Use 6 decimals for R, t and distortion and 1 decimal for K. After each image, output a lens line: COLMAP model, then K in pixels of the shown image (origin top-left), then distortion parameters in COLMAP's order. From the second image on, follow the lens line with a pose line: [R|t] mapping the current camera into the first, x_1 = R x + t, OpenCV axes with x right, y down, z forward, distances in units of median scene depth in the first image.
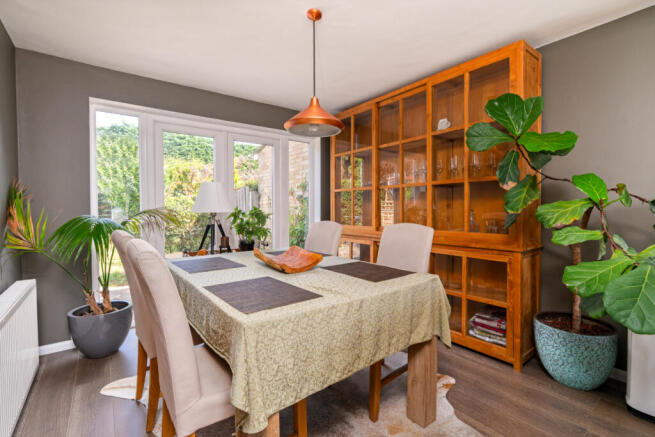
lens RADIAL K [[301.9, 0, 327.5], [0, 301.9, 218.5], [0, 0, 1]] dist [-0.025182, -0.000073]
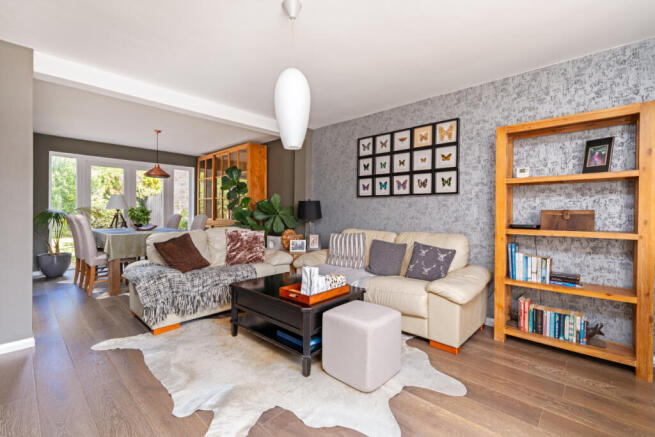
lens RADIAL K [[291.0, 0, 327.5], [0, 291.0, 218.5], [0, 0, 1]] dist [-0.000743, -0.000182]
pose [[0.985730, 0.010269, 0.168019, 0.675783], [-0.008199, 0.999882, -0.013011, 0.054989], [-0.168133, 0.011448, 0.985698, -1.162968]]
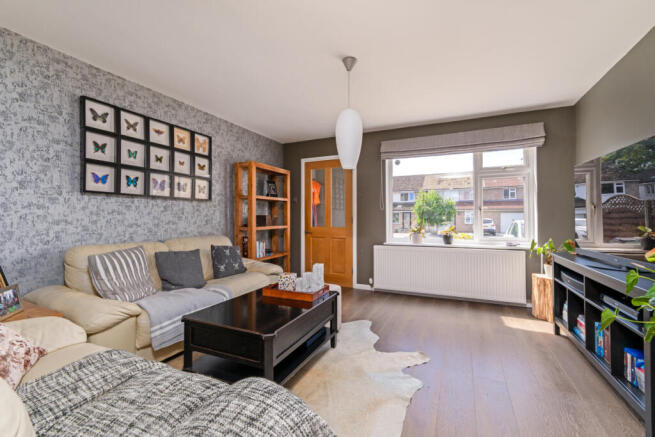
lens RADIAL K [[291.0, 0, 327.5], [0, 291.0, 218.5], [0, 0, 1]] dist [-0.000743, -0.000182]
pose [[-0.477619, -0.005161, 0.878552, -1.725872], [0.026407, 0.999447, 0.020227, -0.098624], [-0.878170, 0.032861, -0.477218, 2.713961]]
